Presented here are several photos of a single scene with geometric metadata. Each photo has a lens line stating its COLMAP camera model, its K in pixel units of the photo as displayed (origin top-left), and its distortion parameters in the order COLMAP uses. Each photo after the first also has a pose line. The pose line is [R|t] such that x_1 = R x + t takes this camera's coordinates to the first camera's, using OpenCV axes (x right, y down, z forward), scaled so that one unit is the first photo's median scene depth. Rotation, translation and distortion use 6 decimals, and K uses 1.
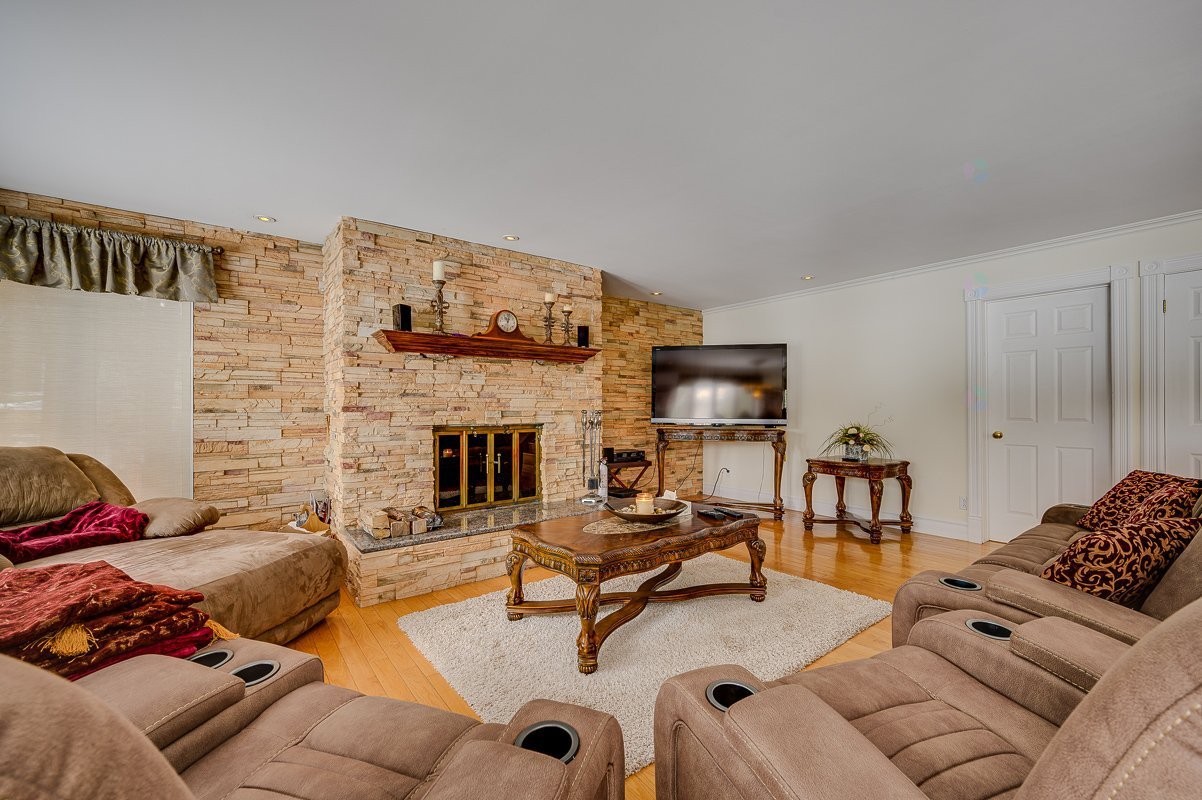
lens RADIAL K [[575.0, 0, 601.0], [0, 575.0, 400.0], [0, 0, 1]] dist [0.000651, 0.000052]
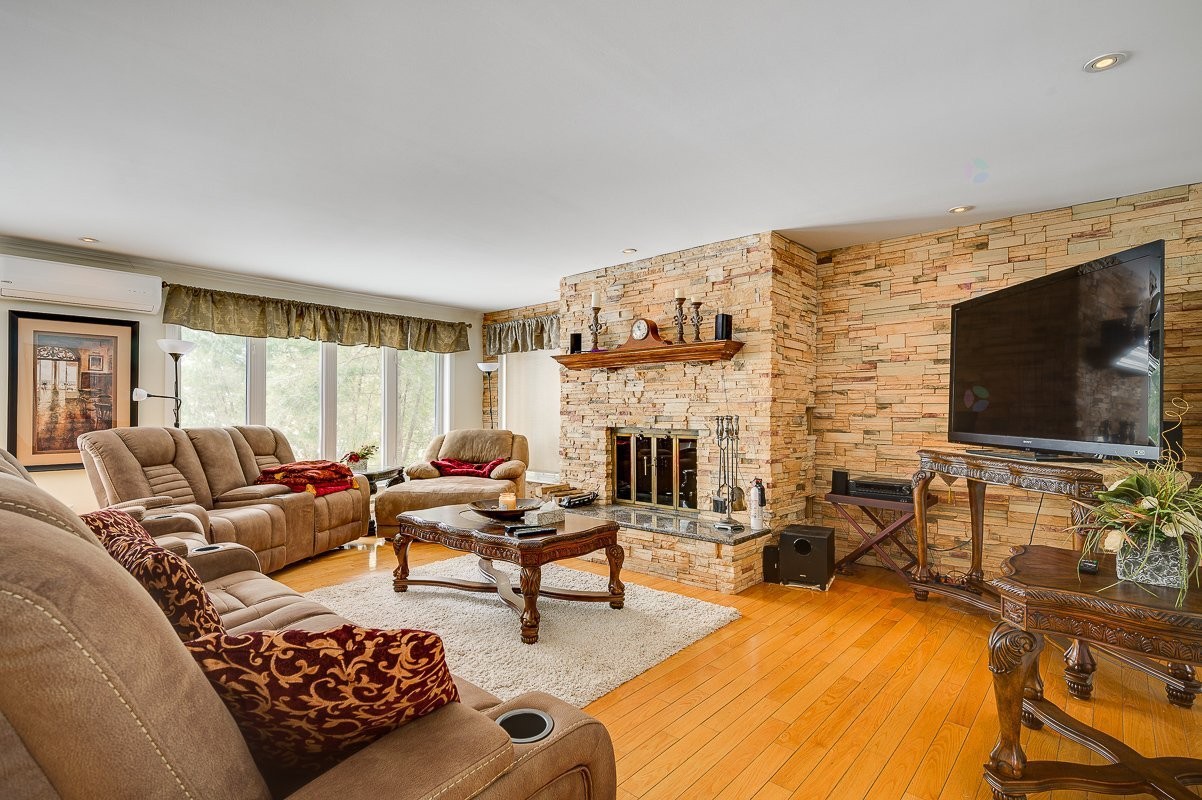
lens RADIAL K [[575.0, 0, 601.0], [0, 575.0, 400.0], [0, 0, 1]] dist [0.000651, 0.000052]
pose [[0.110394, -0.013404, -0.993798, 0.859436], [0.018709, 0.999760, -0.011406, 0.001139], [0.993712, -0.017334, 0.110618, 0.819303]]
